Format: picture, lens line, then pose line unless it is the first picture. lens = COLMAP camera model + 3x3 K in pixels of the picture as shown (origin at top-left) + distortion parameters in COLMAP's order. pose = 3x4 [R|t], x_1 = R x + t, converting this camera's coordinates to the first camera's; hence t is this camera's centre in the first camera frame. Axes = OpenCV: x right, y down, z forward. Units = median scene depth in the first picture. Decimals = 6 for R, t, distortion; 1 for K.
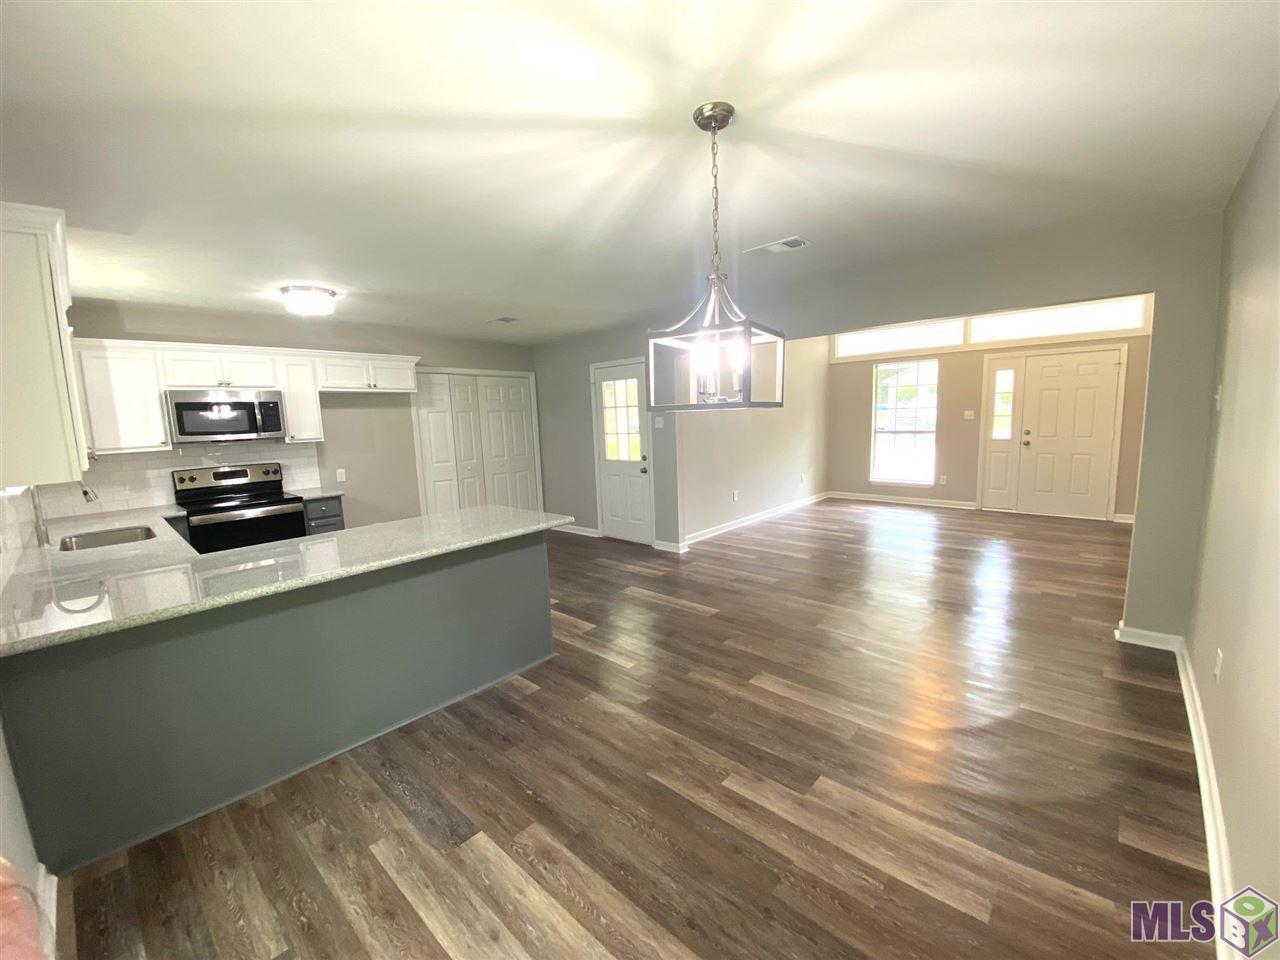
lens RADIAL K [[517.8, 0, 637.9], [0, 517.8, 485.4], [0, 0, 1]] dist [0.026018, -0.022461]
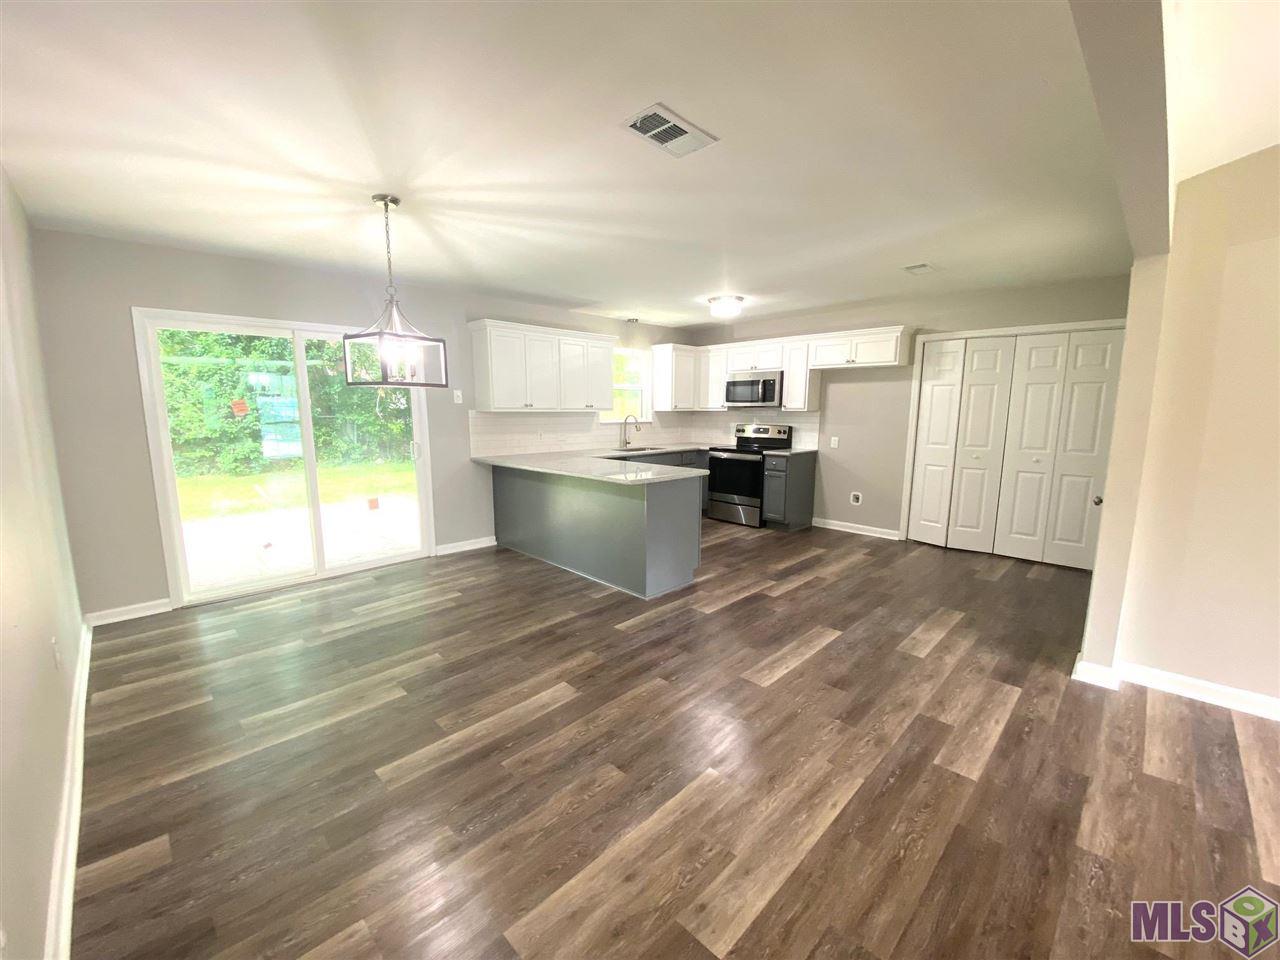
lens RADIAL K [[517.8, 0, 637.9], [0, 517.8, 485.4], [0, 0, 1]] dist [0.026018, -0.022461]
pose [[-0.055277, 0.184678, -0.981243, 1.047438], [-0.135284, 0.972298, 0.190616, -0.155036], [0.989264, 0.143284, -0.028762, 1.107406]]
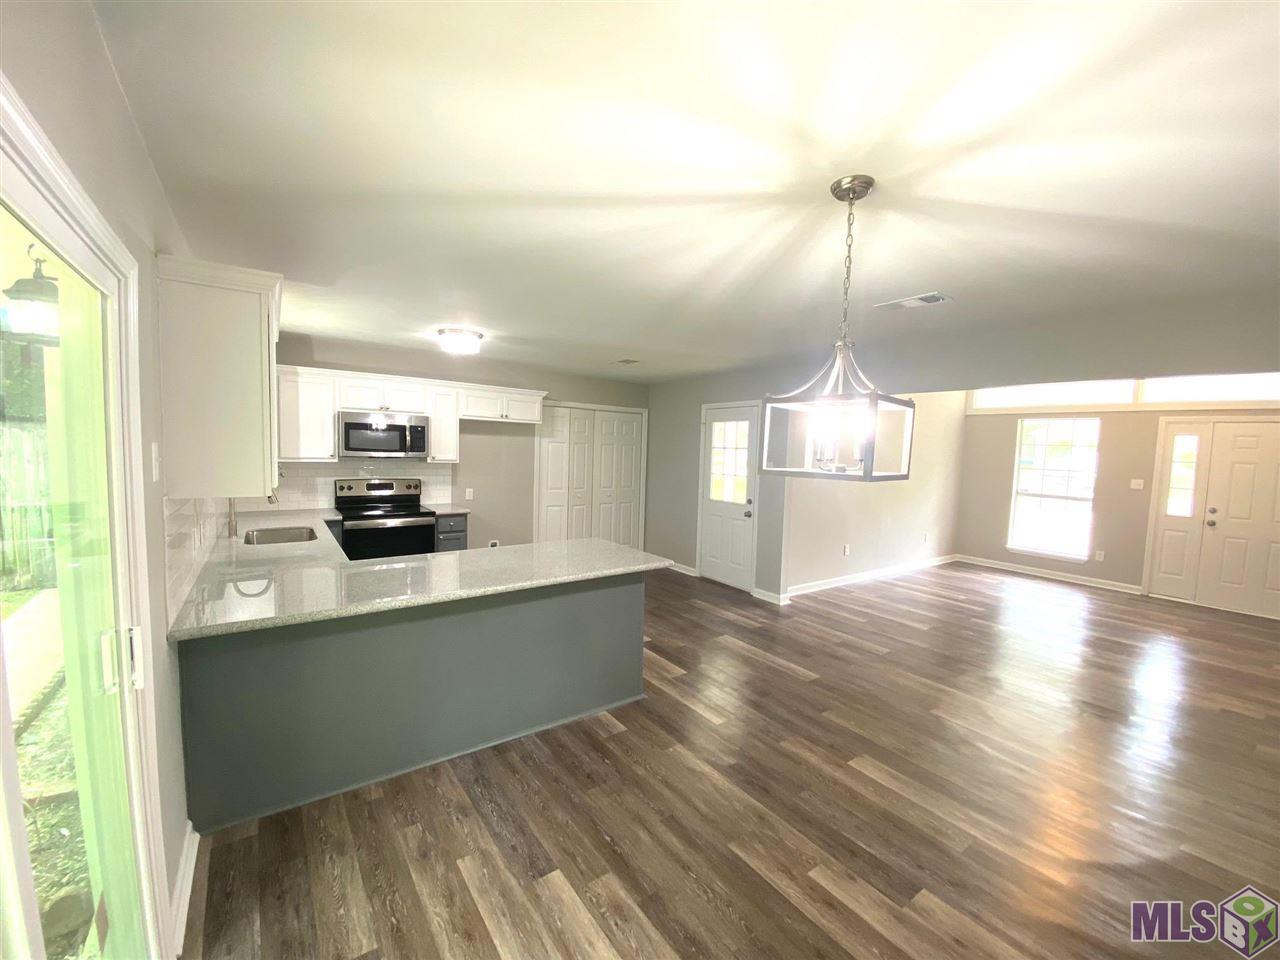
lens RADIAL K [[517.8, 0, 637.9], [0, 517.8, 485.4], [0, 0, 1]] dist [0.026018, -0.022461]
pose [[0.976721, 0.082640, -0.197957, -0.006424], [-0.094388, 0.994246, -0.050647, -0.029539], [0.192632, 0.068153, 0.978901, -0.011227]]
